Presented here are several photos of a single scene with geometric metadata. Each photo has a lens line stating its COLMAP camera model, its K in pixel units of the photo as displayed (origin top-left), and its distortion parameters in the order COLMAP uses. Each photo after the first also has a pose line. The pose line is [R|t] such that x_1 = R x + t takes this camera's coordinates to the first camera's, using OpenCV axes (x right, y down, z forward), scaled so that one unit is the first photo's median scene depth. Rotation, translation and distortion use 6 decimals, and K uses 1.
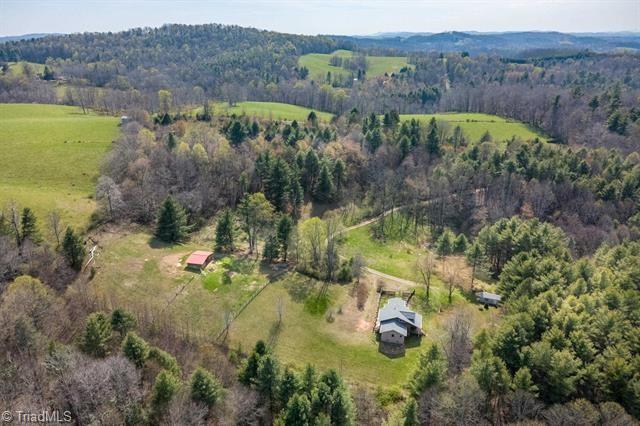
lens RADIAL K [[483.0, 0, 321.6], [0, 483.0, 185.8], [0, 0, 1]] dist [0.017057, 0.000689]
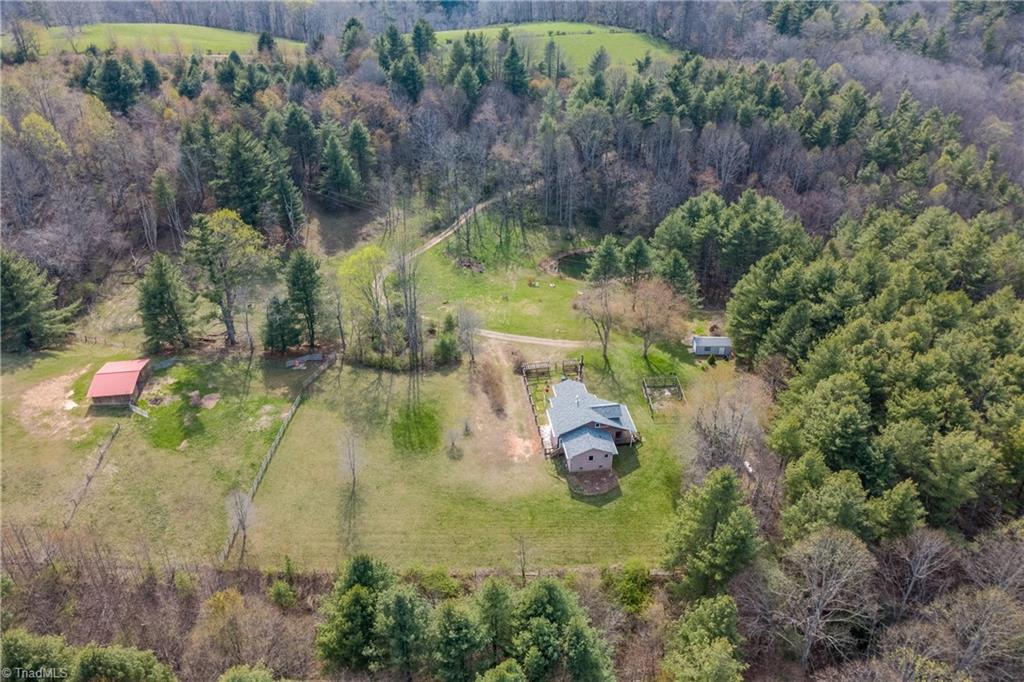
lens RADIAL K [[772.8, 0, 514.6], [0, 772.8, 297.6], [0, 0, 1]] dist [0.017057, 0.000689]
pose [[0.937816, -0.165856, 0.304948, -0.109178], [0.113024, 0.976498, 0.183515, -0.008076], [-0.328218, -0.137636, 0.934521, 0.223589]]
